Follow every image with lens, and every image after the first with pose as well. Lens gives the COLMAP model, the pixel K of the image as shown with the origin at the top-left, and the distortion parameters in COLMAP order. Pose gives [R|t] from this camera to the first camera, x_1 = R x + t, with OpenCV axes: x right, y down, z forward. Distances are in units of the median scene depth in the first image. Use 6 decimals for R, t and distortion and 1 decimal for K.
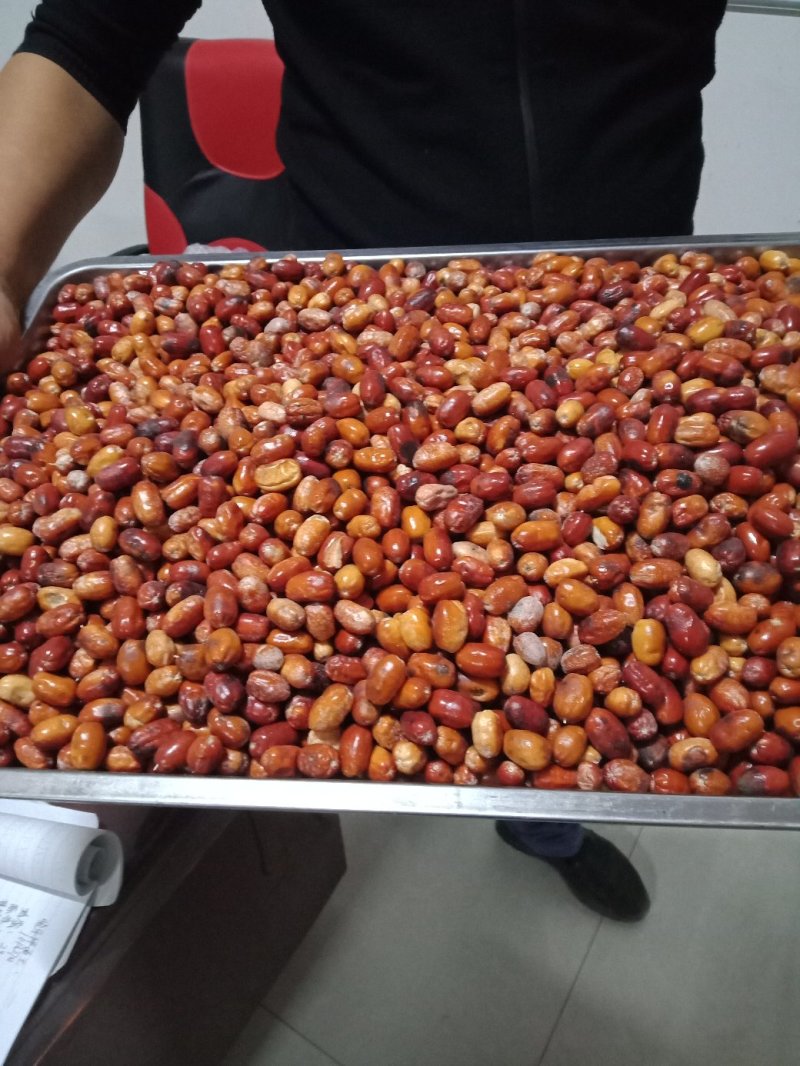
lens RADIAL K [[745.9, 0, 418.3], [0, 745.9, 534.9], [0, 0, 1]] dist [0.057617, -0.001540]
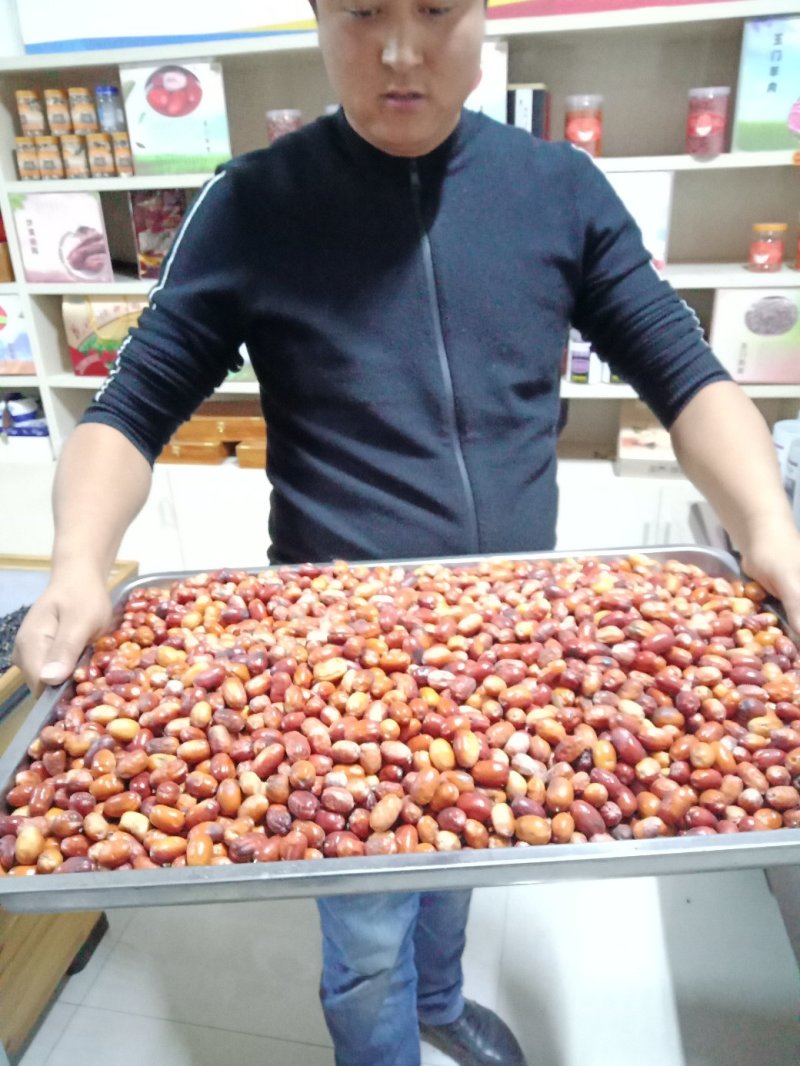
lens RADIAL K [[745.9, 0, 418.3], [0, 745.9, 534.9], [0, 0, 1]] dist [0.057617, -0.001540]
pose [[0.993497, -0.000741, 0.113854, -0.196291], [0.056959, 0.869089, -0.491366, 0.430669], [-0.098585, 0.494656, 0.863479, -0.386838]]
